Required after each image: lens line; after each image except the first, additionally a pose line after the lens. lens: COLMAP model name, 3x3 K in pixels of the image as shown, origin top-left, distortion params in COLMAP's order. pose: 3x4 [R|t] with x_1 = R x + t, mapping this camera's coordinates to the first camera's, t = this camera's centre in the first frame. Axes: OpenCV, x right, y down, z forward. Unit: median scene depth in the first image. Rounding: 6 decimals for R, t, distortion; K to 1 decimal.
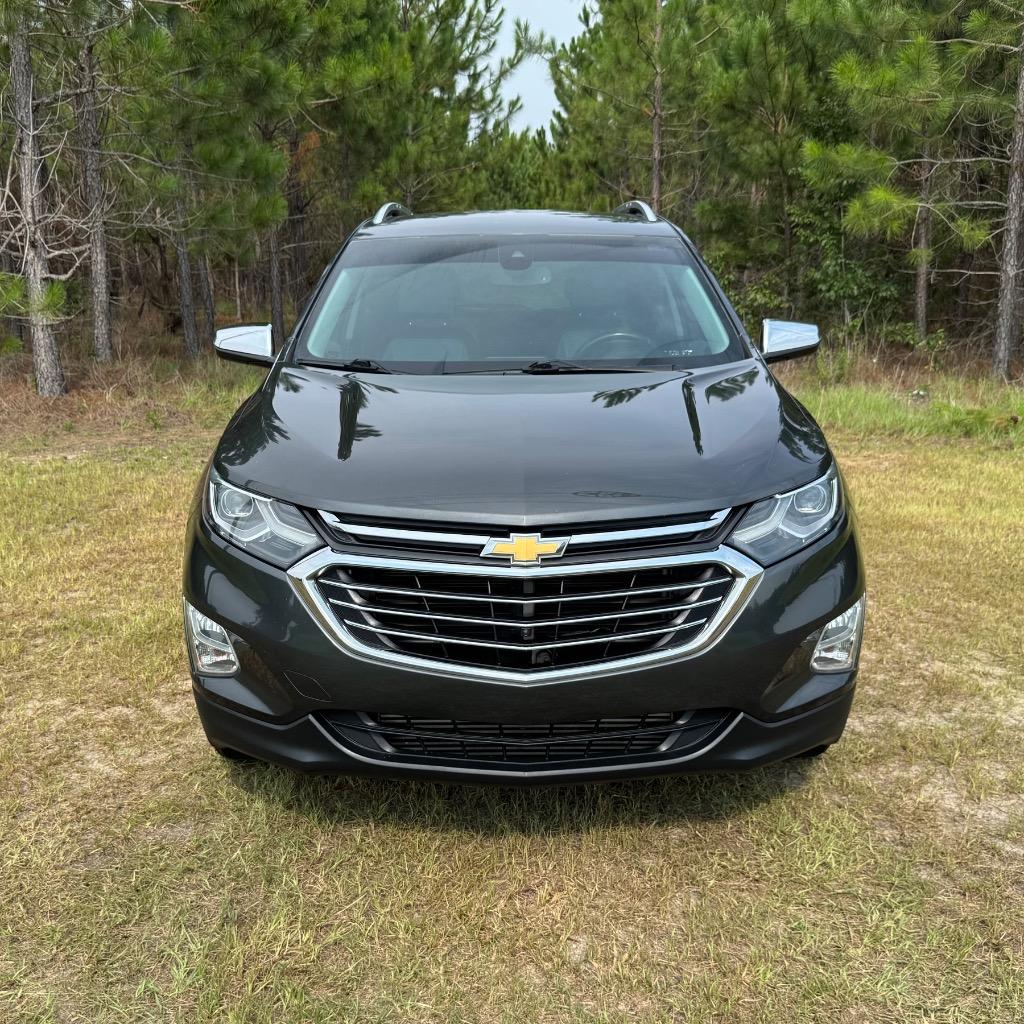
lens RADIAL K [[1216.6, 0, 542.9], [0, 1216.6, 515.5], [0, 0, 1]] dist [0.007445, 0.000000]
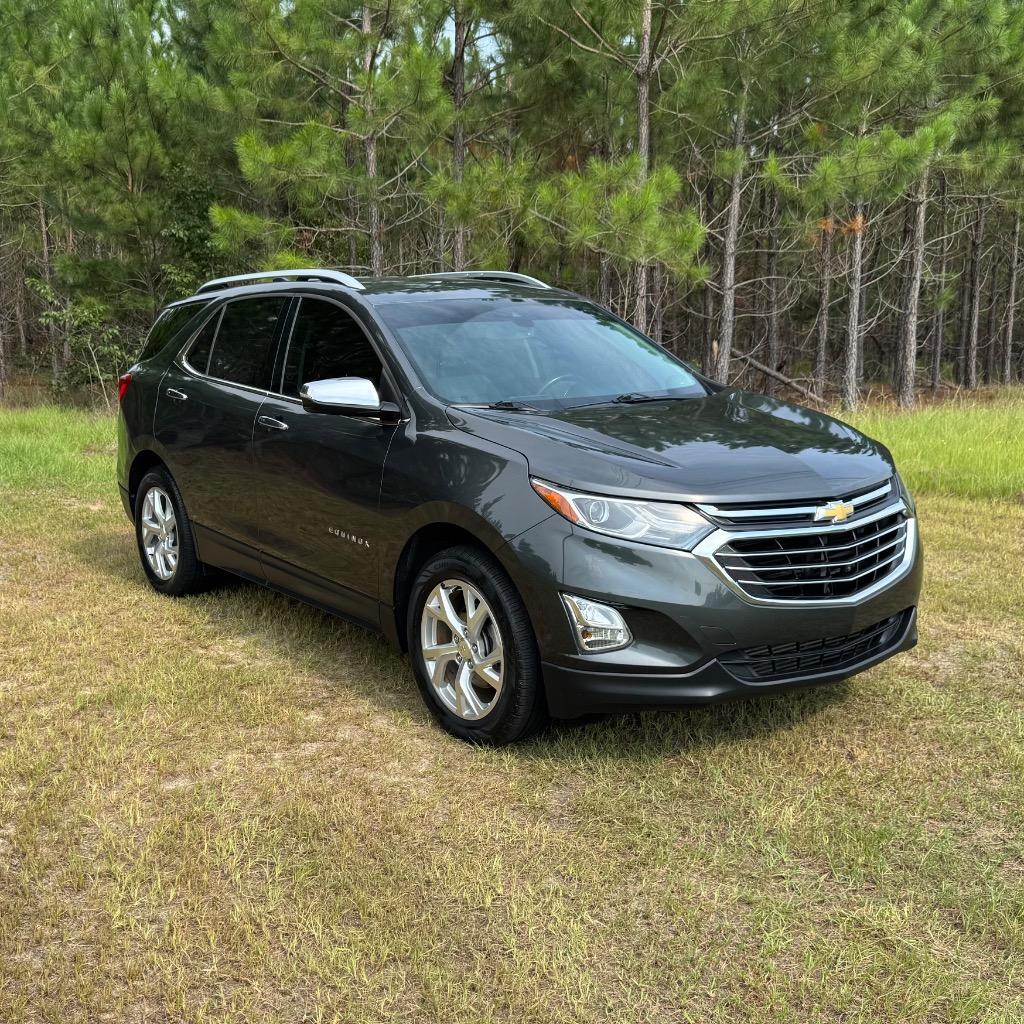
lens RADIAL K [[1216.6, 0, 506.4], [0, 1216.6, 512.2], [0, 0, 1]] dist [0.007445, 0.000000]
pose [[0.809156, -0.104474, 0.578232, -0.146645], [0.132128, 0.991216, -0.005804, -0.001976], [-0.572546, 0.081097, 0.815852, 0.005330]]
